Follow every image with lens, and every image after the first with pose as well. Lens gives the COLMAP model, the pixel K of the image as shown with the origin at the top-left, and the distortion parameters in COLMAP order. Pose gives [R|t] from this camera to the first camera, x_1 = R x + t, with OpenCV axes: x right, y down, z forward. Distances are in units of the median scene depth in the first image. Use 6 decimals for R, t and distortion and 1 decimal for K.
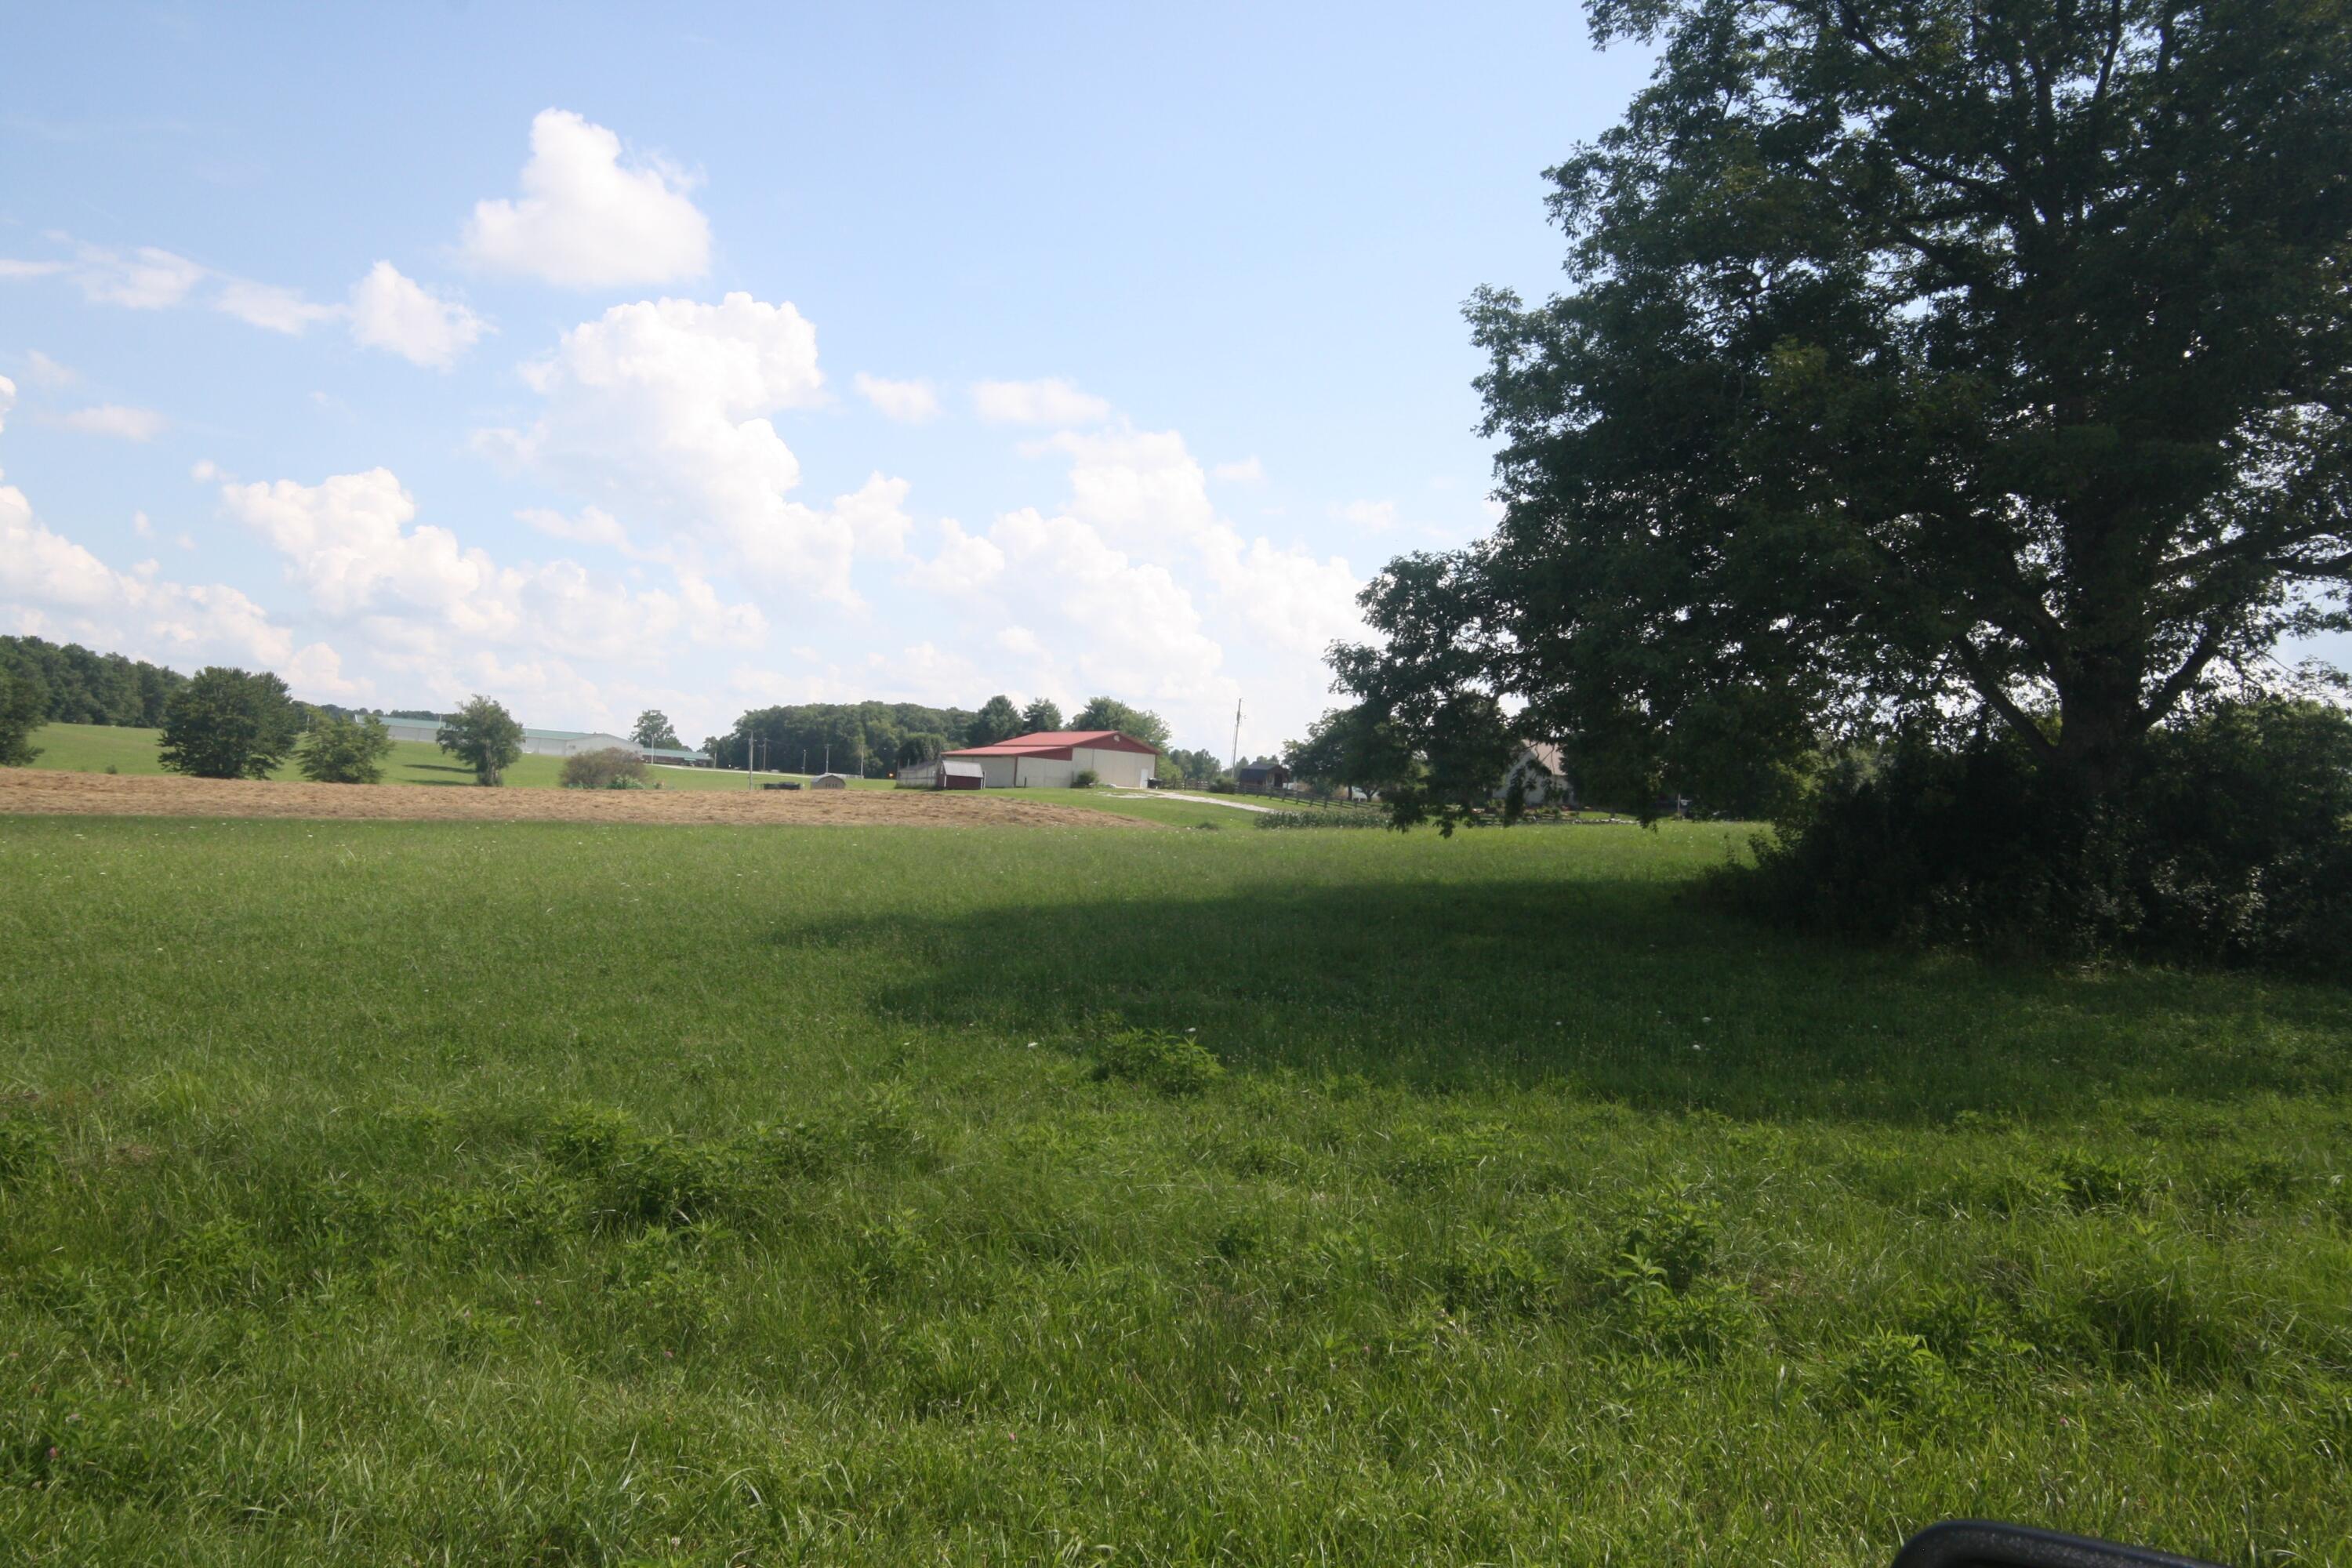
lens RADIAL K [[1801.7, 0, 1189.7], [0, 1801.7, 760.7], [0, 0, 1]] dist [0.072525, -0.071733]
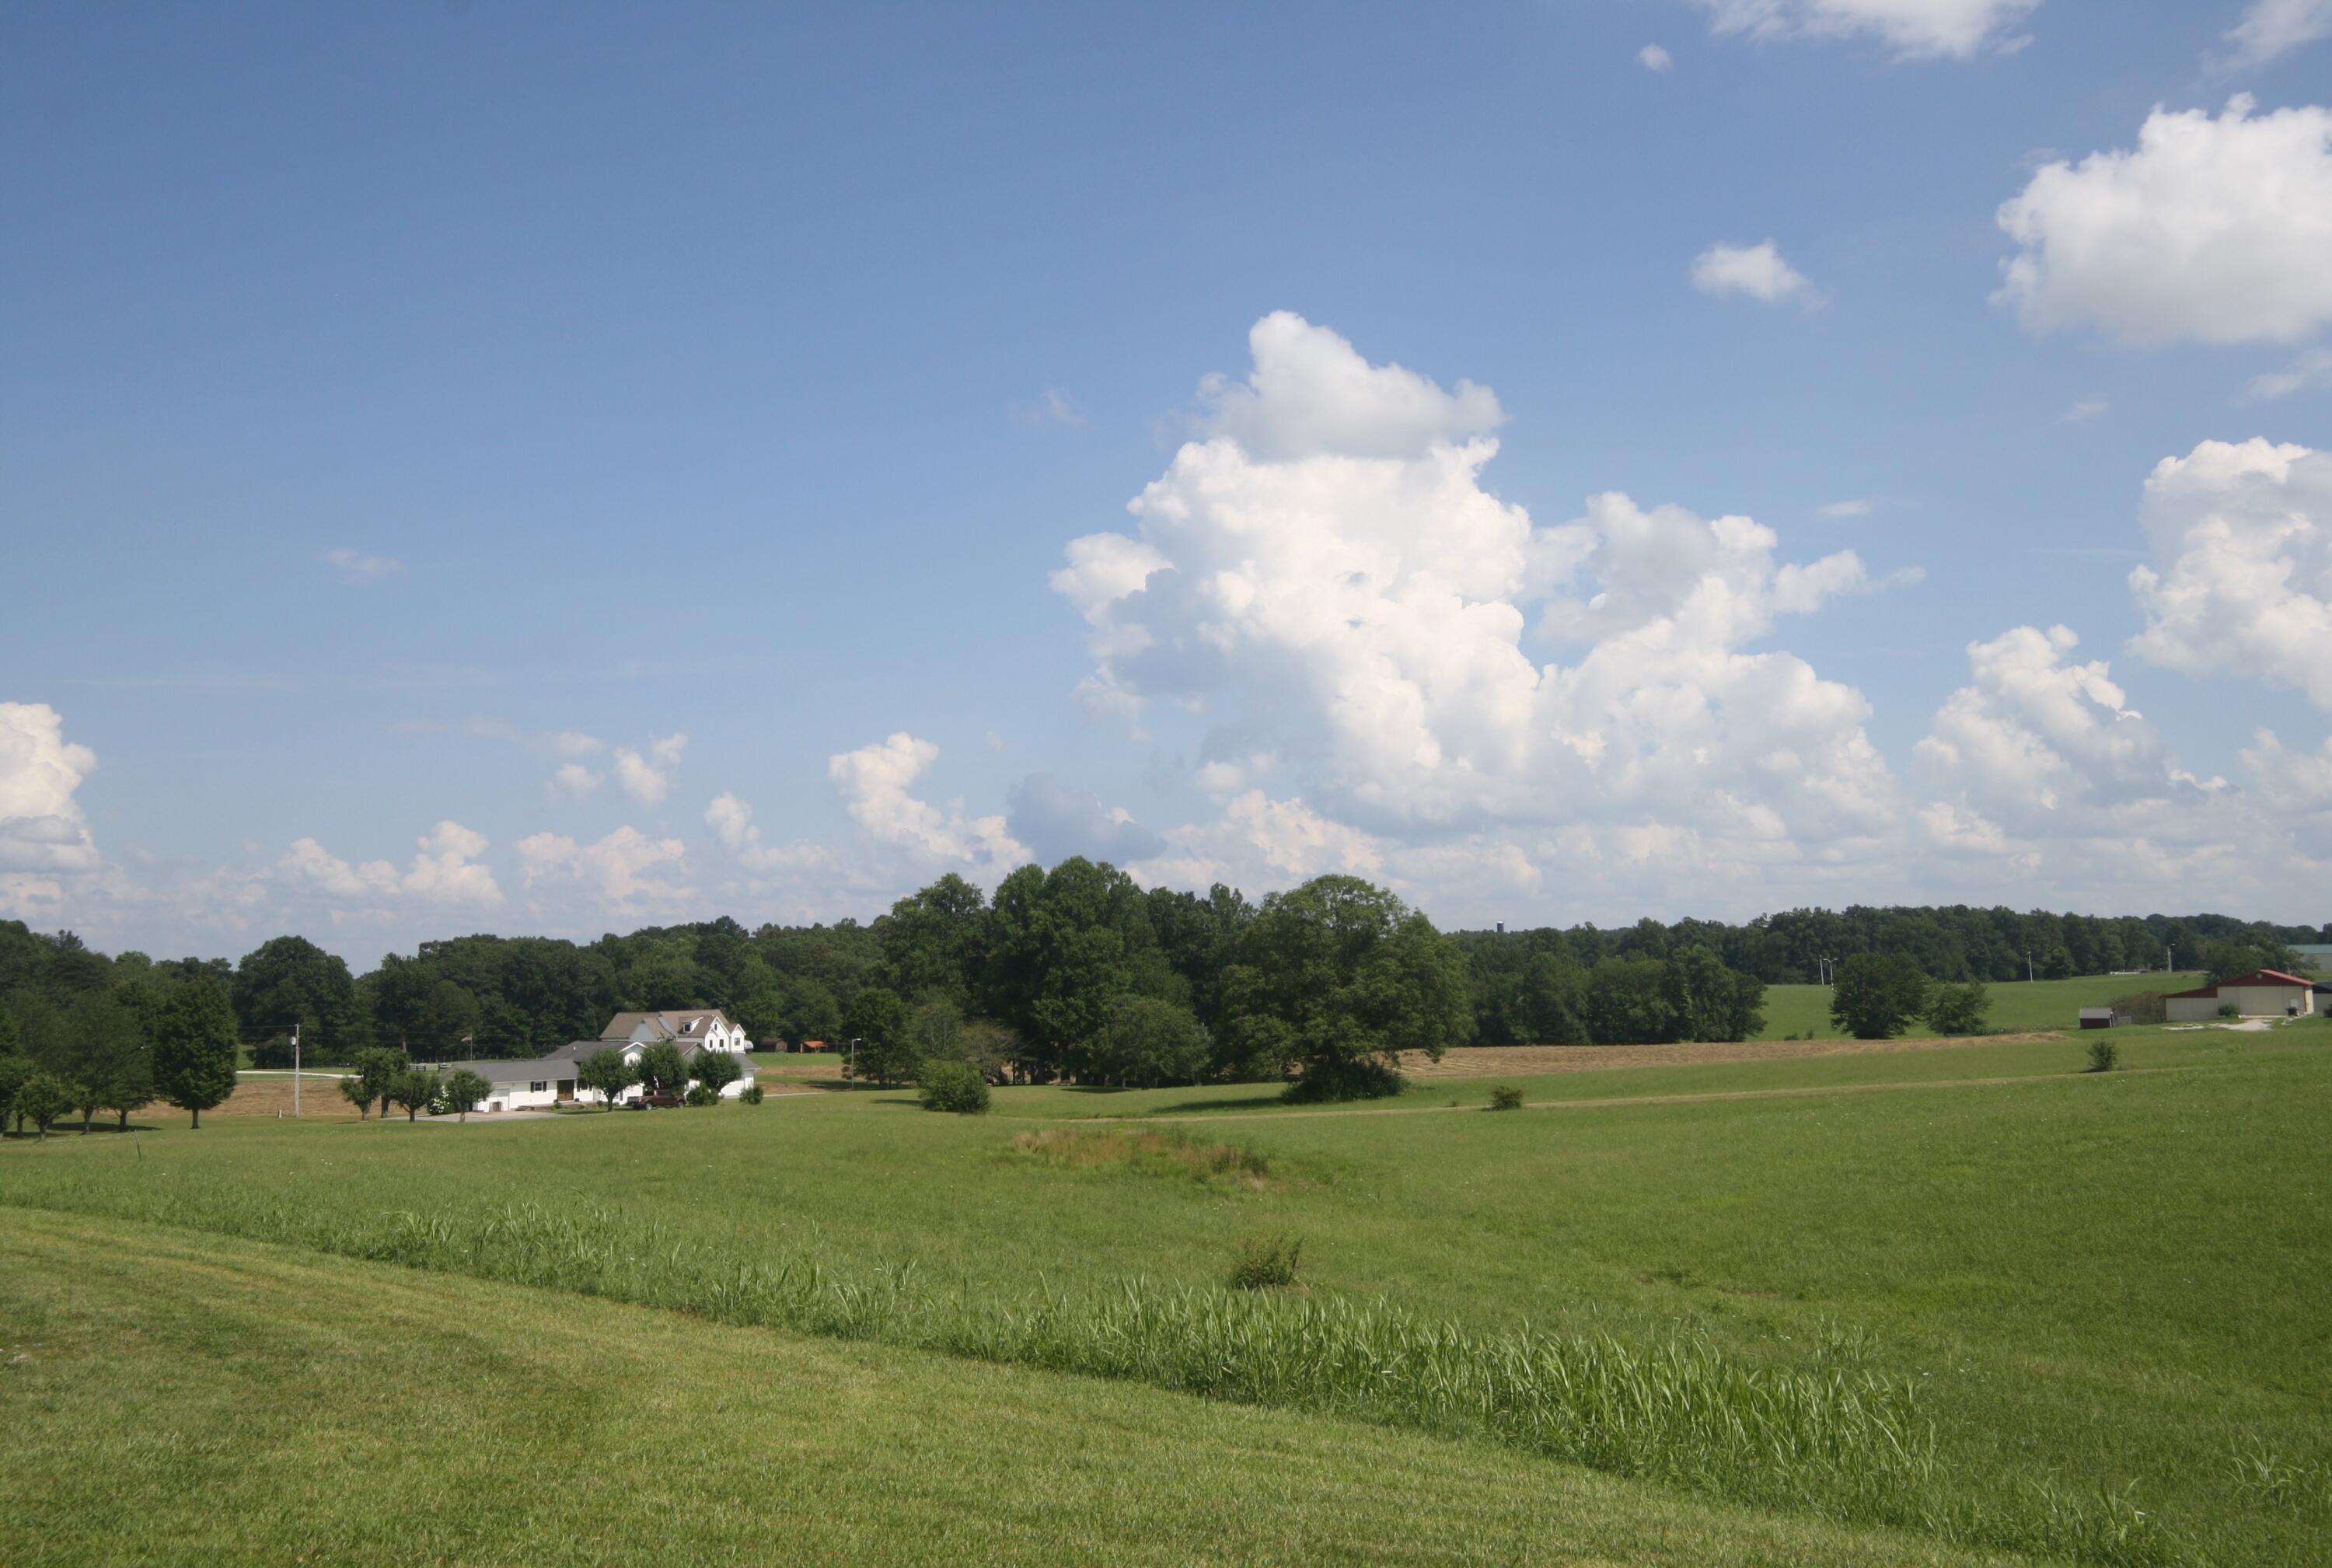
lens RADIAL K [[2277.7, 0, 1164.1], [0, 2277.7, 789.6], [0, 0, 1]] dist [0.102773, 0.000000]
pose [[0.508553, -0.147184, -0.848358, 0.685580], [0.077082, 0.989108, -0.125397, 0.003507], [0.857574, -0.001622, 0.514359, -0.338989]]
